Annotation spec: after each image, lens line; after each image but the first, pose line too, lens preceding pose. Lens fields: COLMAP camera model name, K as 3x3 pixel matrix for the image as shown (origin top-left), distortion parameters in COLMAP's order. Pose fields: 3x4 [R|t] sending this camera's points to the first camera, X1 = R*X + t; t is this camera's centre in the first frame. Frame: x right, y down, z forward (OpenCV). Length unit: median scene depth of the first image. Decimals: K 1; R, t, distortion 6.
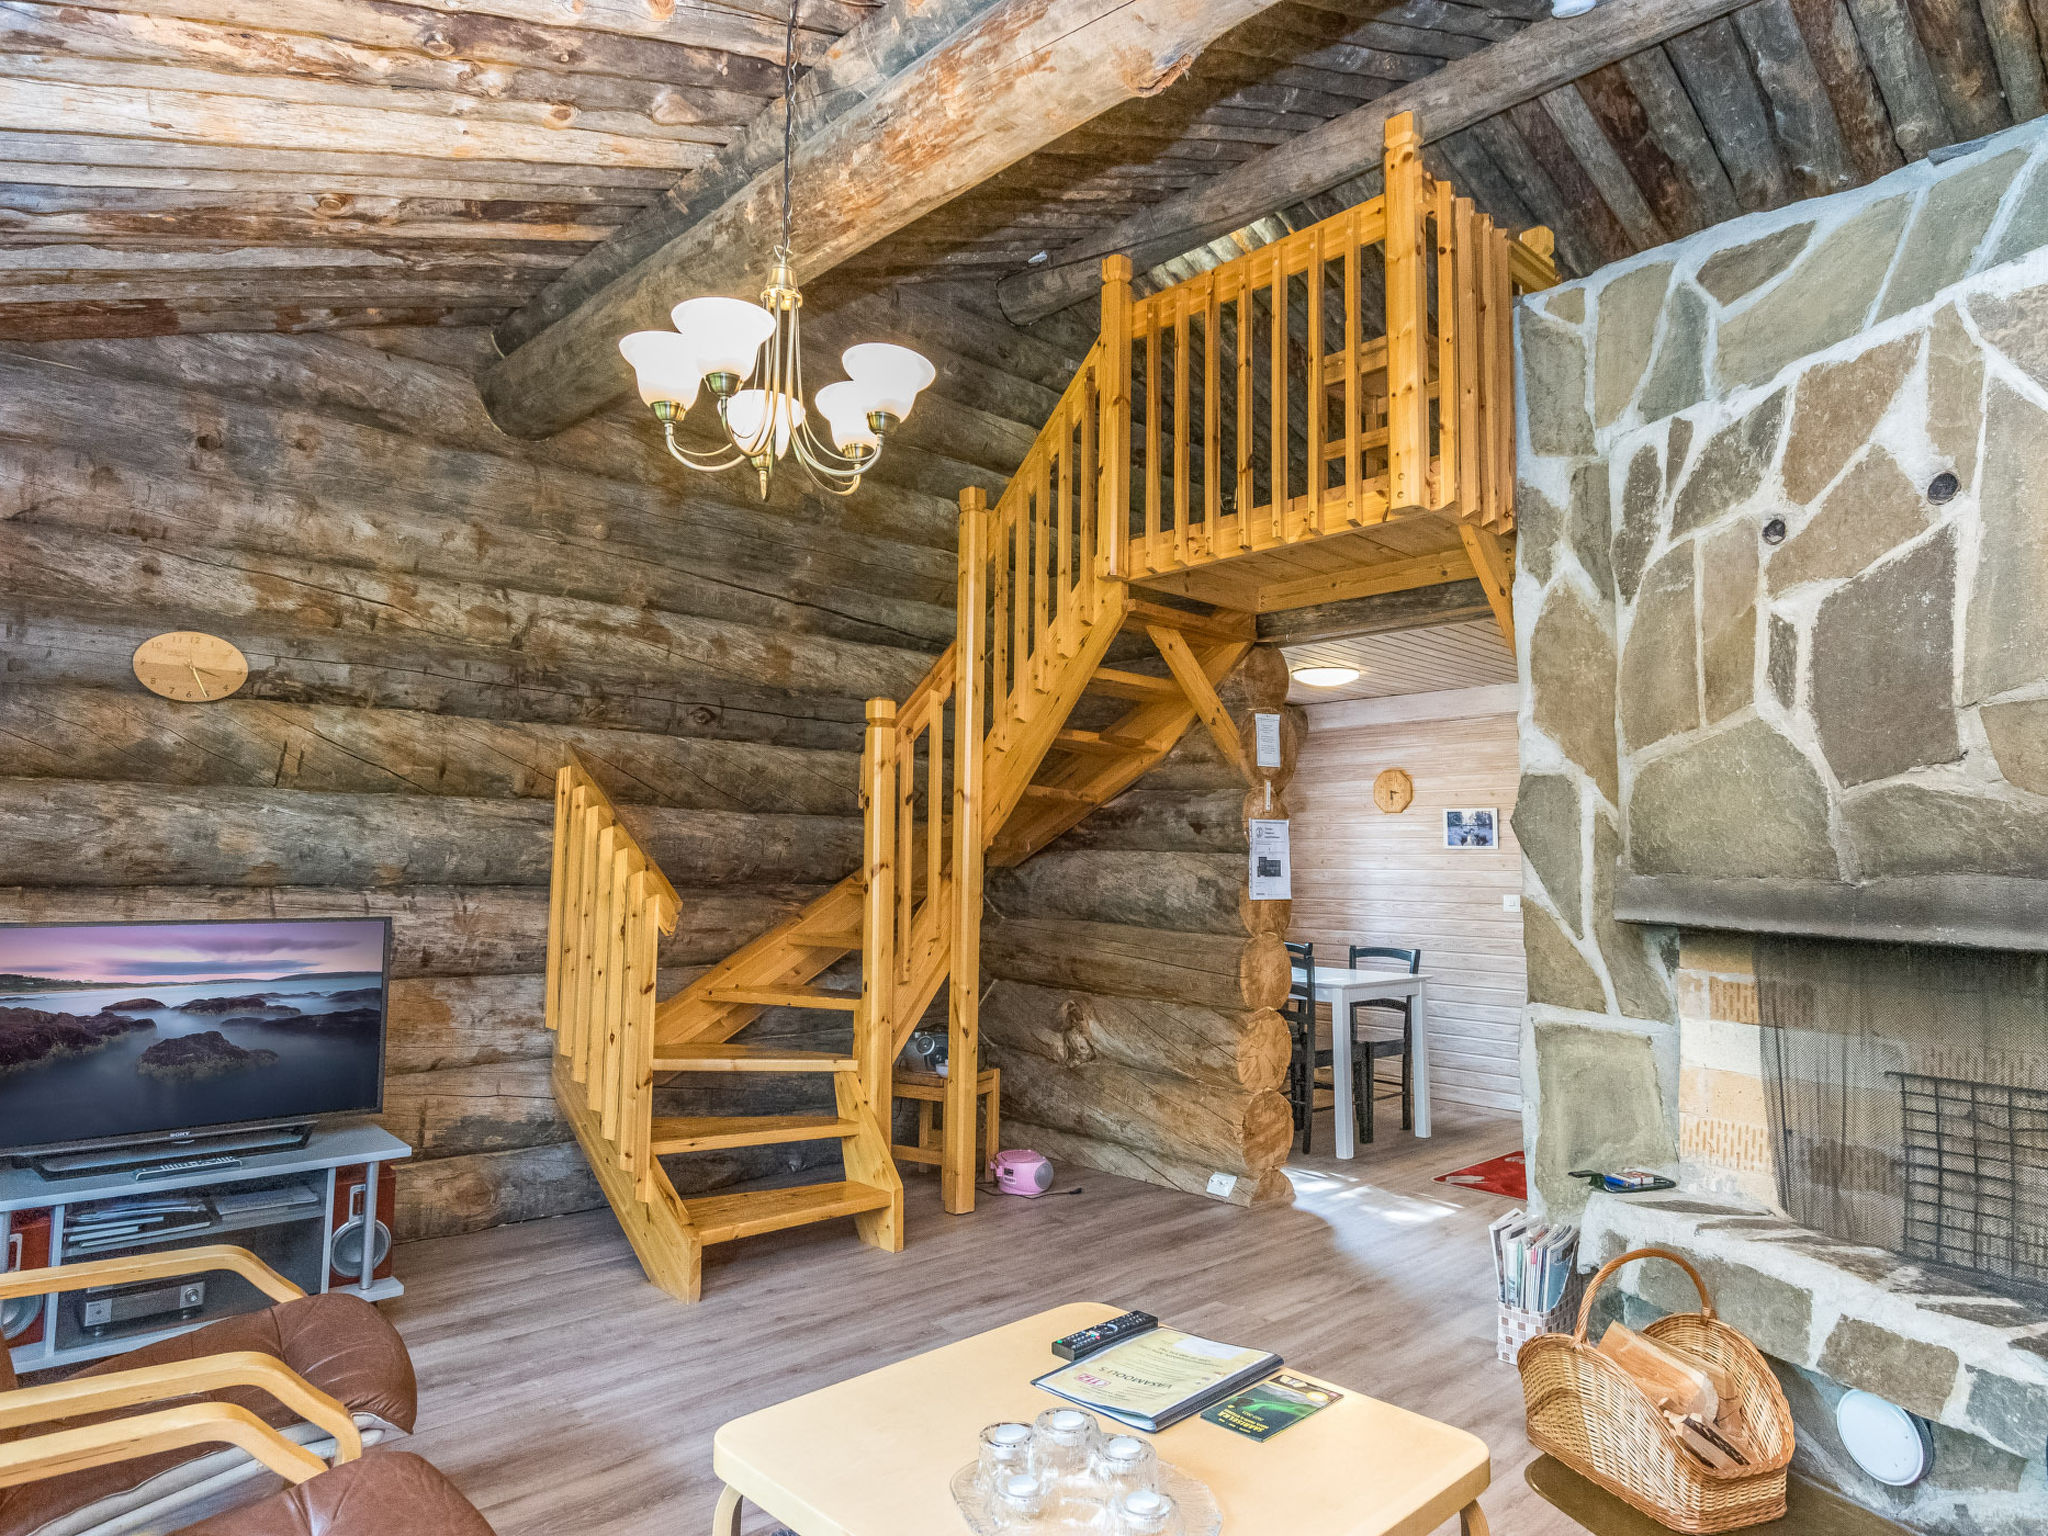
lens RADIAL K [[1238.9, 0, 1026.5], [0, 1238.9, 759.9], [0, 0, 1]] dist [-0.006447, -0.001329]
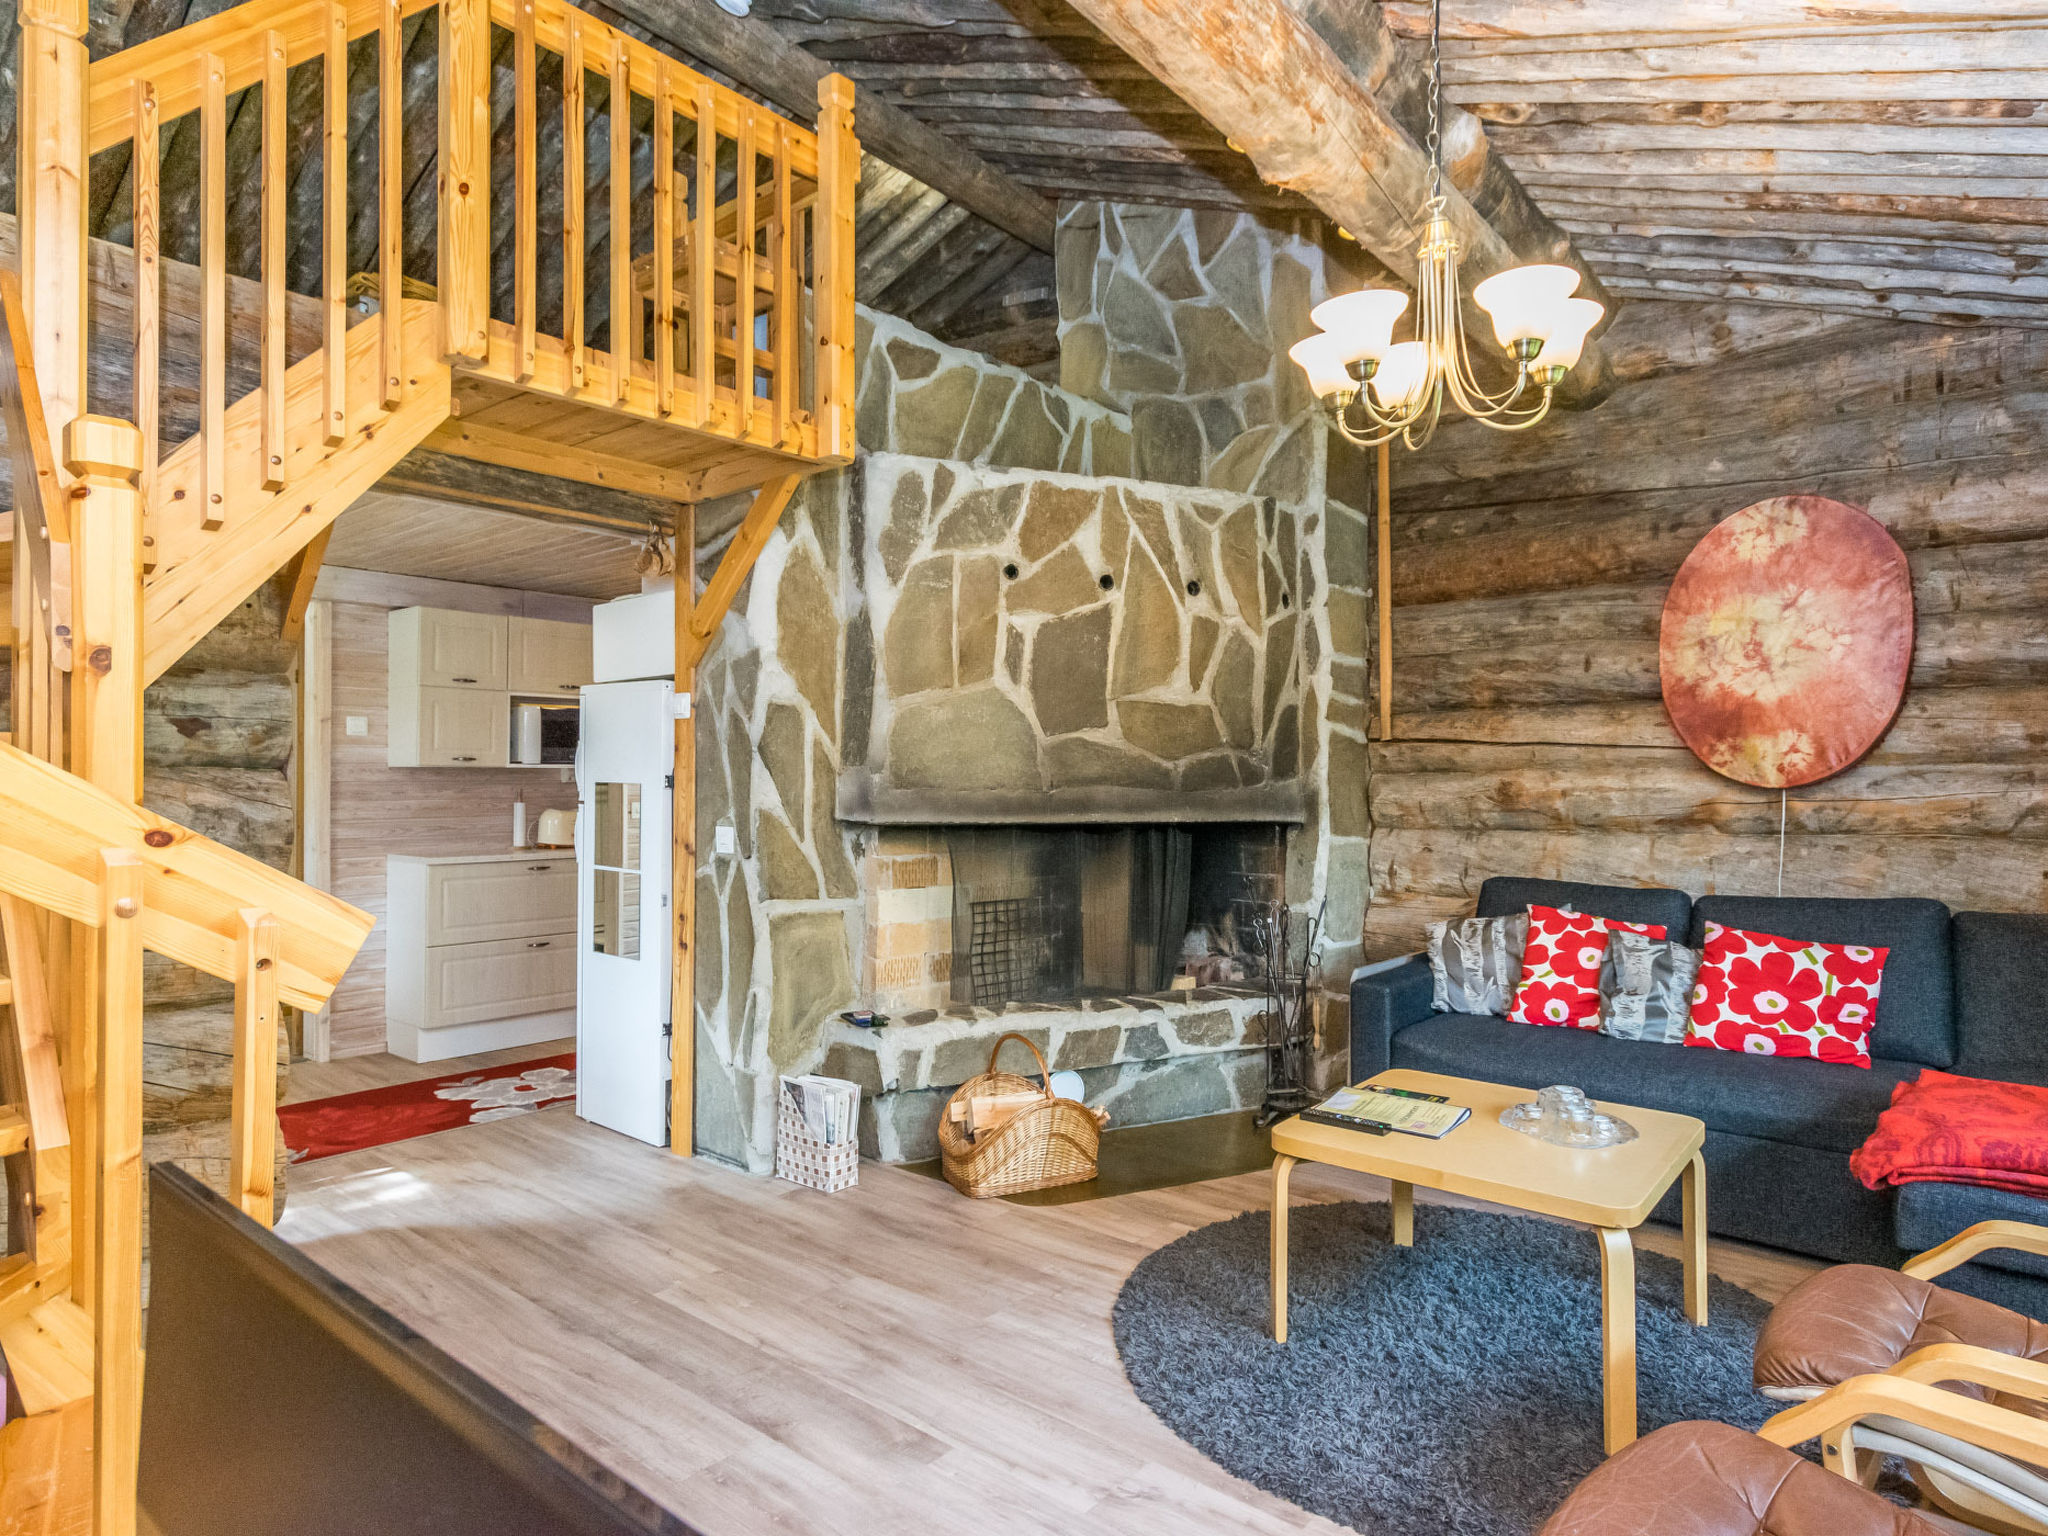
lens RADIAL K [[1162.7, 0, 1024.7], [0, 1162.7, 775.5], [0, 0, 1]] dist [-0.000804, -0.000938]
pose [[-0.124579, -0.008063, 0.992177, -0.822157], [-0.086566, 0.996242, -0.002774, 0.073492], [-0.988426, -0.086234, -0.124809, 1.071449]]
